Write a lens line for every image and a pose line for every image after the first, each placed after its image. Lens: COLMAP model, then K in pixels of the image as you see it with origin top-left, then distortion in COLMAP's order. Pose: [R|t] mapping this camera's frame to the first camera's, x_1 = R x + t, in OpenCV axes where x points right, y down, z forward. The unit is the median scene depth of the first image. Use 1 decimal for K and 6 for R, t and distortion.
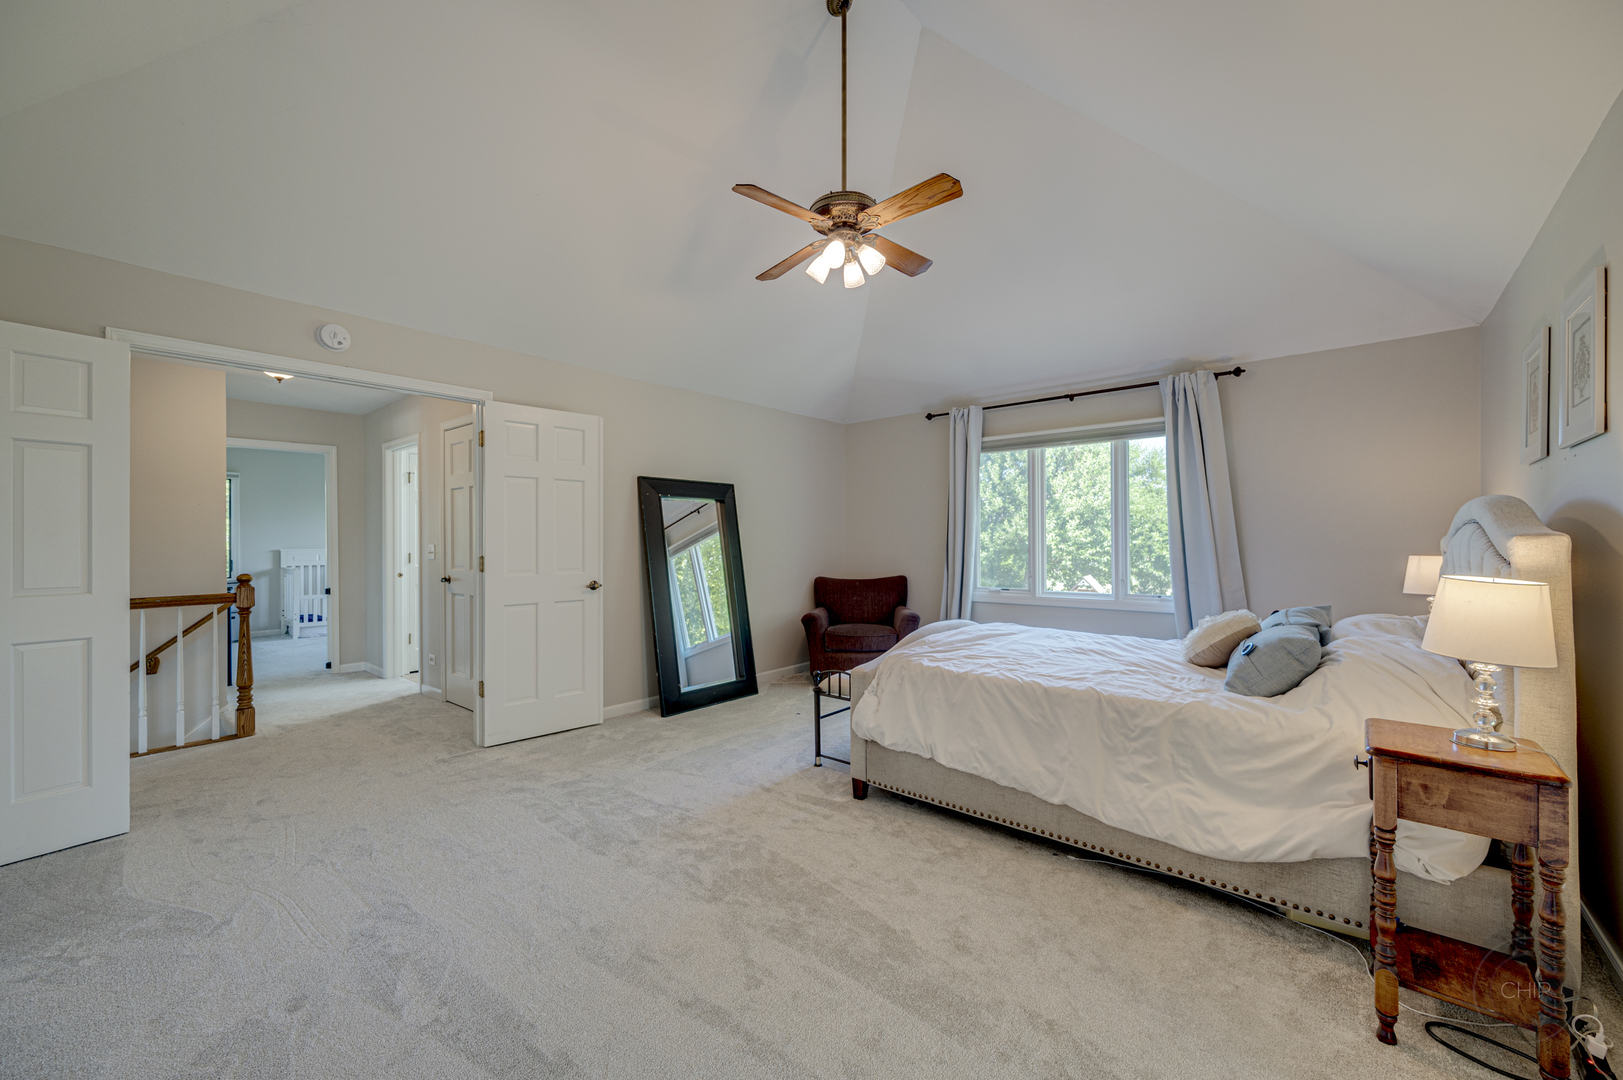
lens RADIAL K [[642.1, 0, 811.5], [0, 642.1, 540.0], [0, 0, 1]] dist [0.000727, 0.000102]
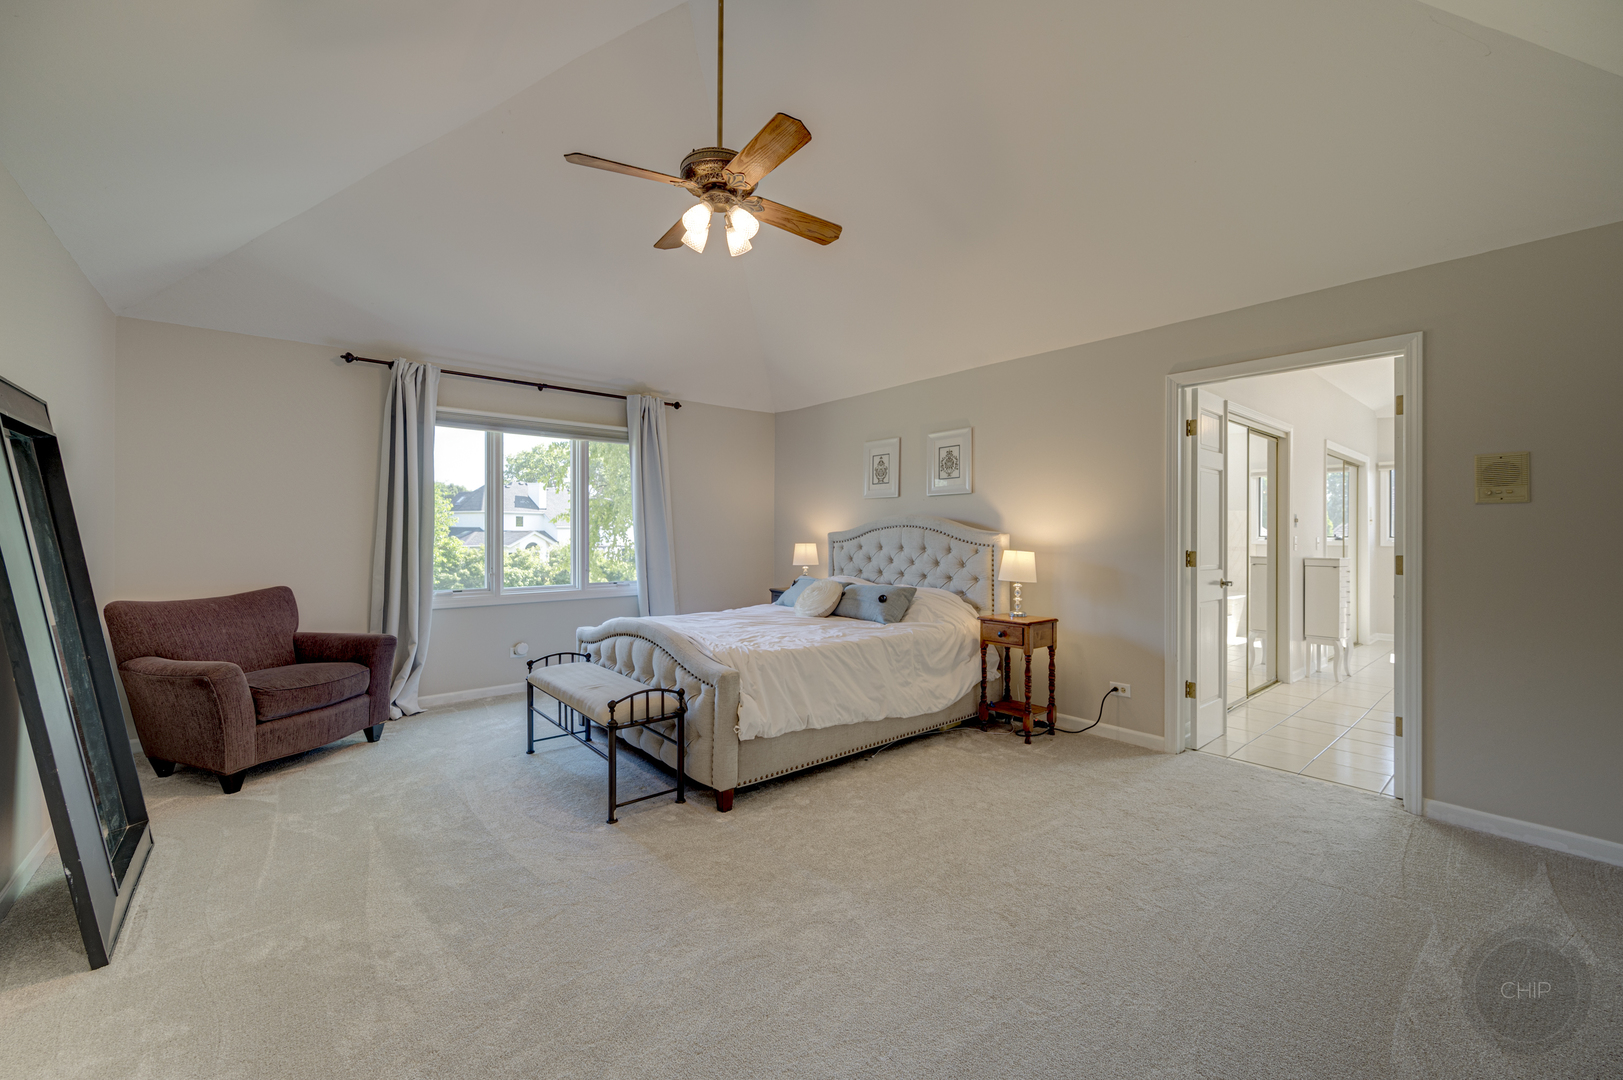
lens RADIAL K [[647.3, 0, 815.6], [0, 647.3, 533.3], [0, 0, 1]] dist [-0.000671, -0.000135]
pose [[0.155569, 0.004285, 0.987816, -0.898075], [-0.004790, 0.999982, -0.003583, 0.002695], [-0.987813, -0.004174, 0.155587, 0.780017]]
